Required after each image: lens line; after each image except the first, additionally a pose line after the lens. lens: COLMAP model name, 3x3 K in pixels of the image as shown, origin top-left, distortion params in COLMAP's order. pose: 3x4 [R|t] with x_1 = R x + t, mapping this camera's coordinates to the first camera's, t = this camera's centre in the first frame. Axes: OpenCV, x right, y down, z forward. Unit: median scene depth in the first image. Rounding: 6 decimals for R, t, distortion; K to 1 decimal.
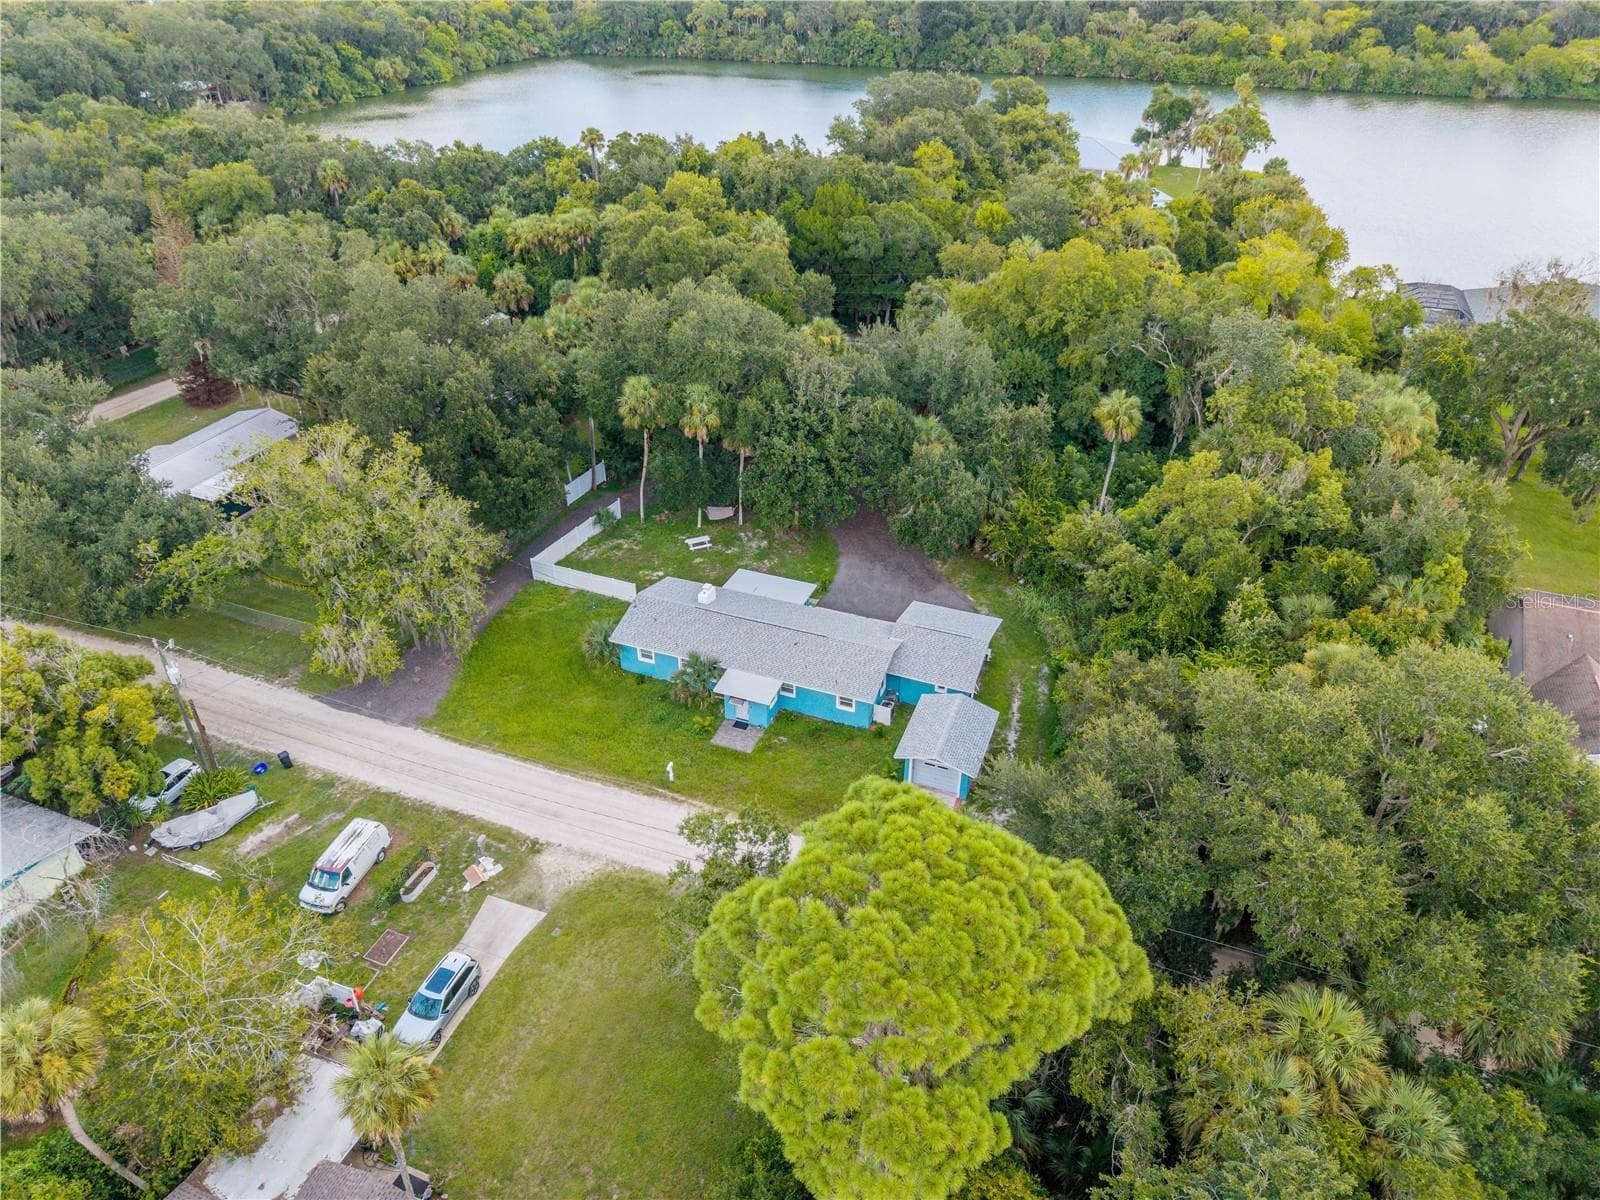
lens RADIAL K [[1084.5, 0, 802.7], [0, 1084.5, 609.0], [0, 0, 1]] dist [0.001107, -0.000491]
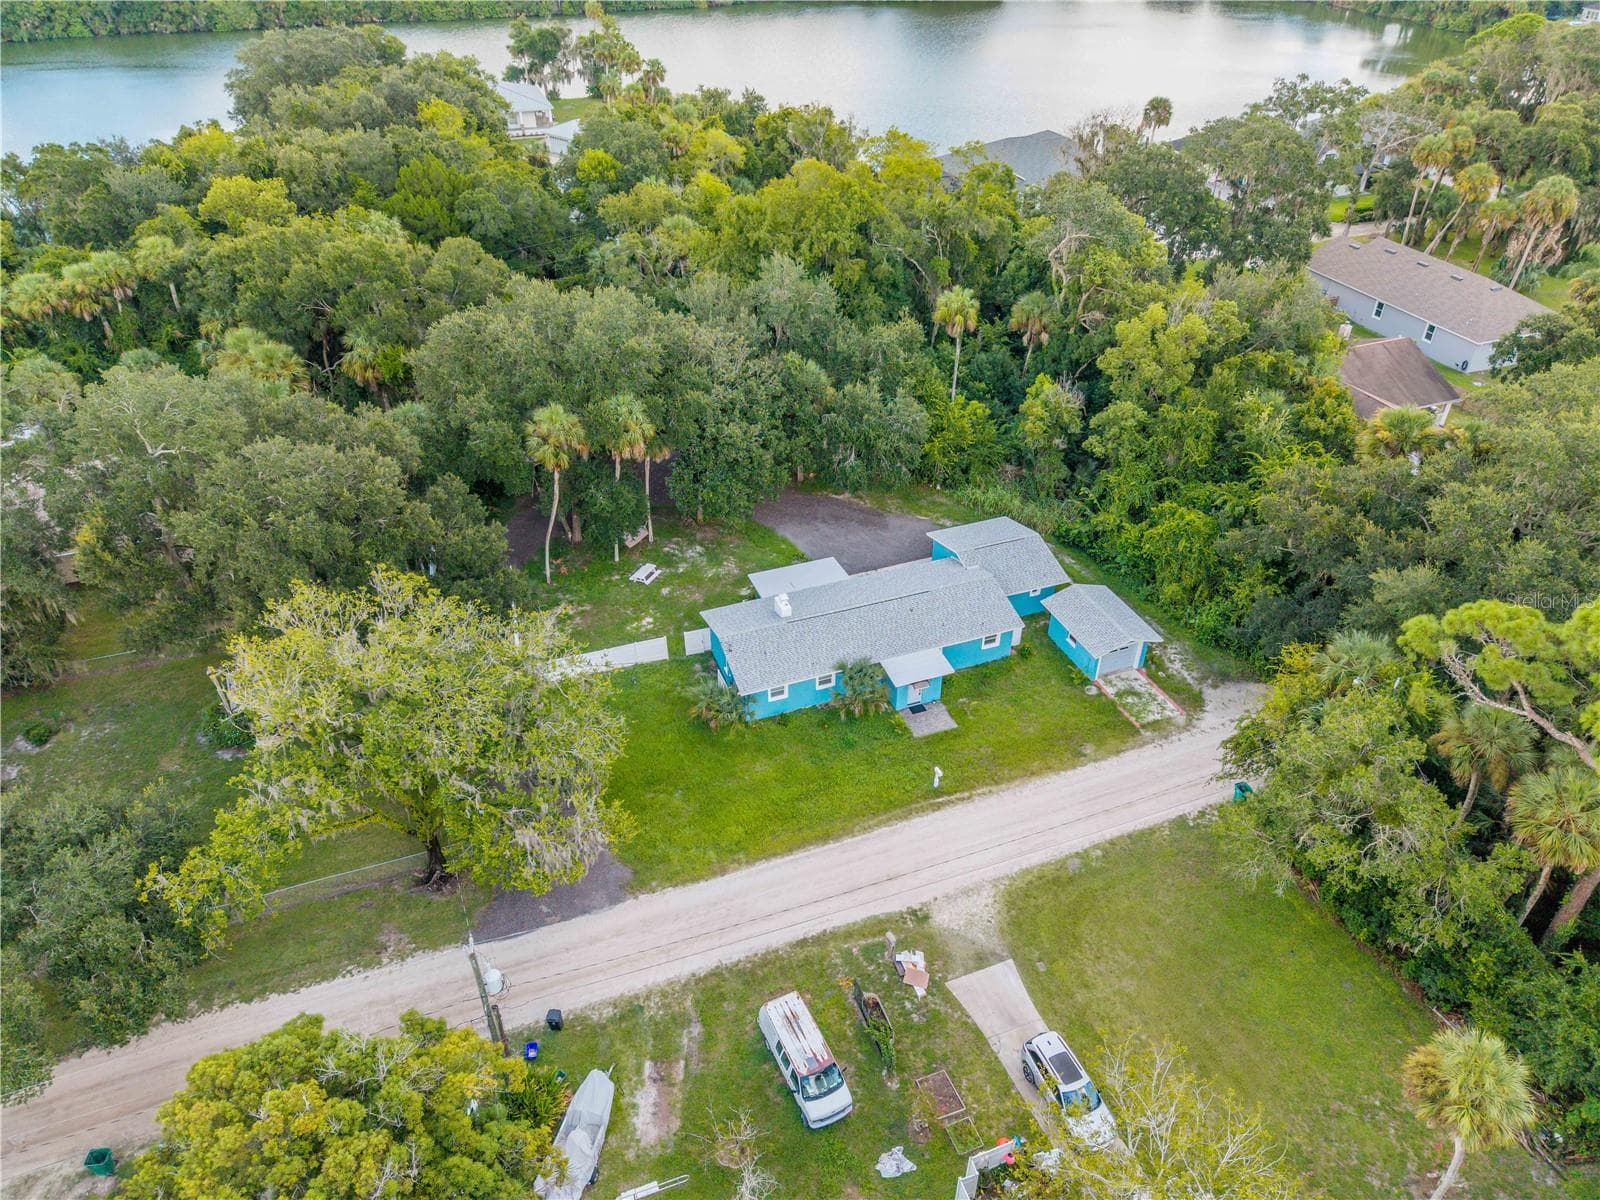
lens RADIAL K [[1084.5, 0, 802.7], [0, 1084.5, 609.0], [0, 0, 1]] dist [0.001107, -0.000491]
pose [[0.743752, -0.393629, 0.540268, -0.591815], [0.369957, 0.915556, 0.157760, -0.154461], [-0.556745, 0.082542, 0.826572, 0.261943]]
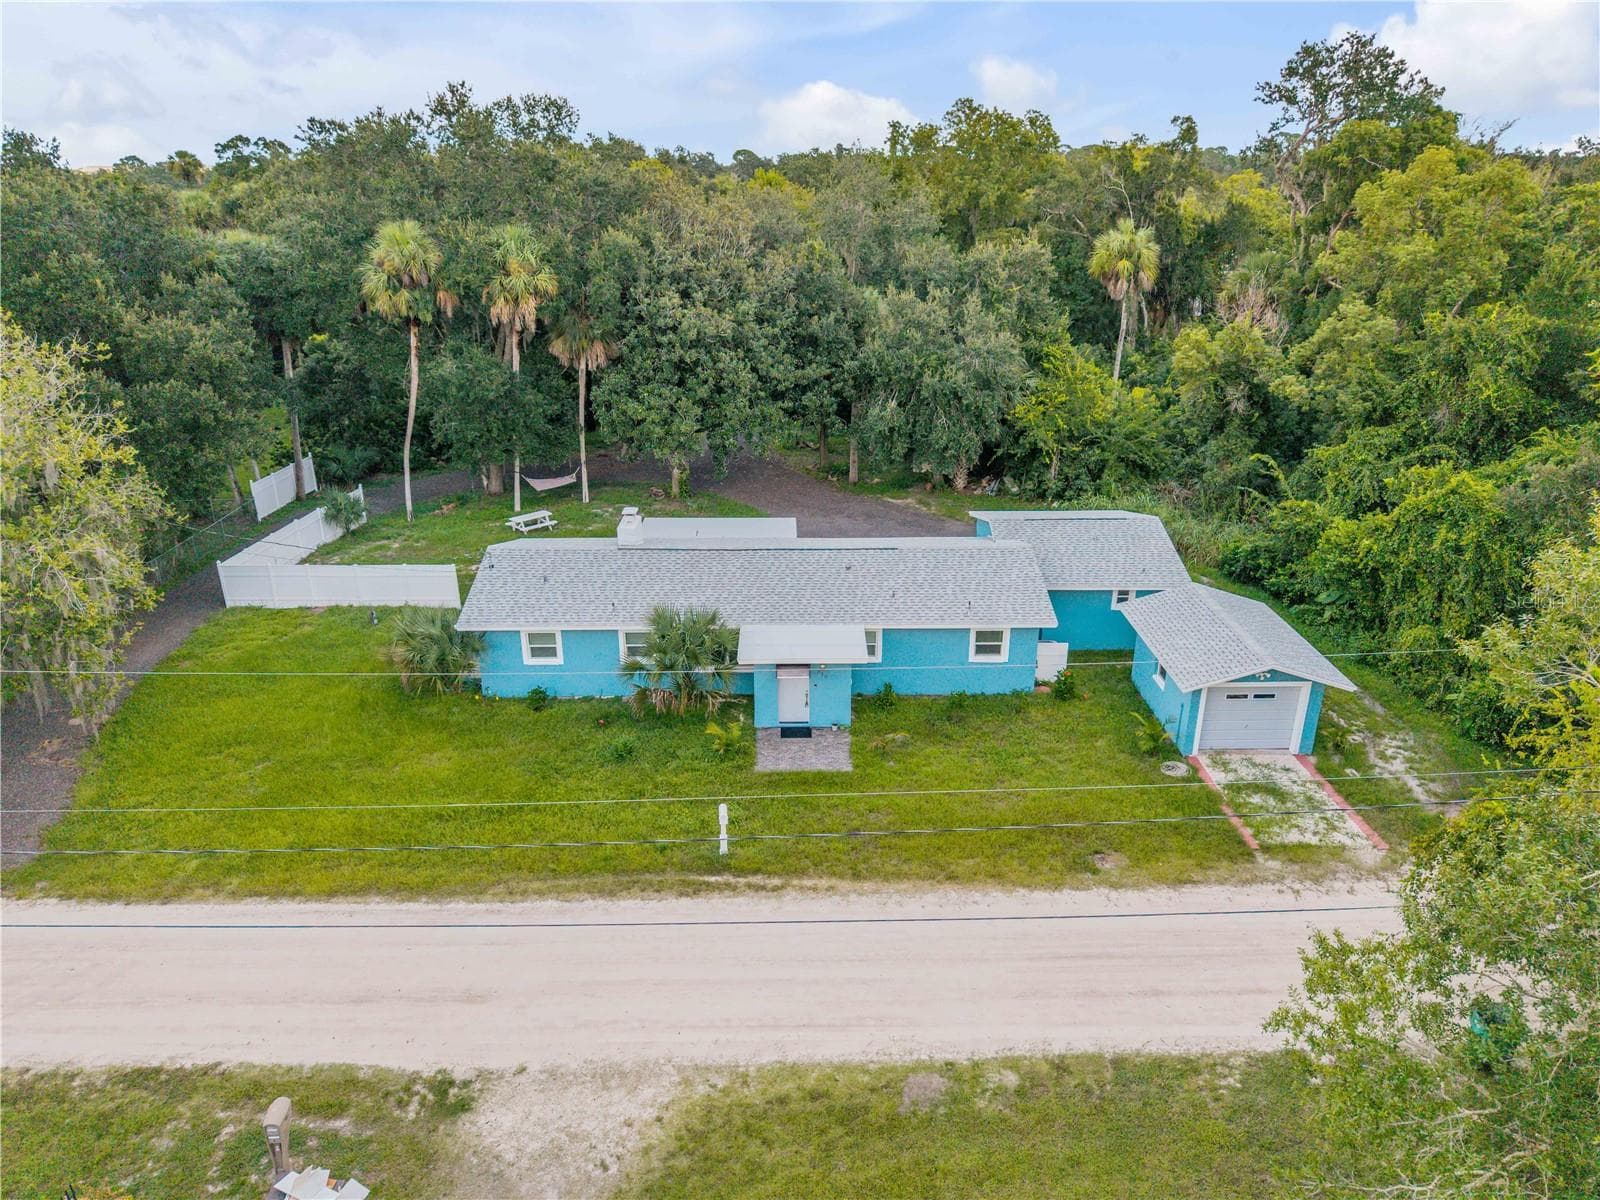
lens RADIAL K [[1084.5, 0, 802.7], [0, 1084.5, 609.0], [0, 0, 1]] dist [0.001107, -0.000491]
pose [[0.928681, -0.140766, 0.343128, -0.203865], [0.206527, 0.964736, -0.163193, 0.129772], [-0.308056, 0.222419, 0.925003, 0.534724]]
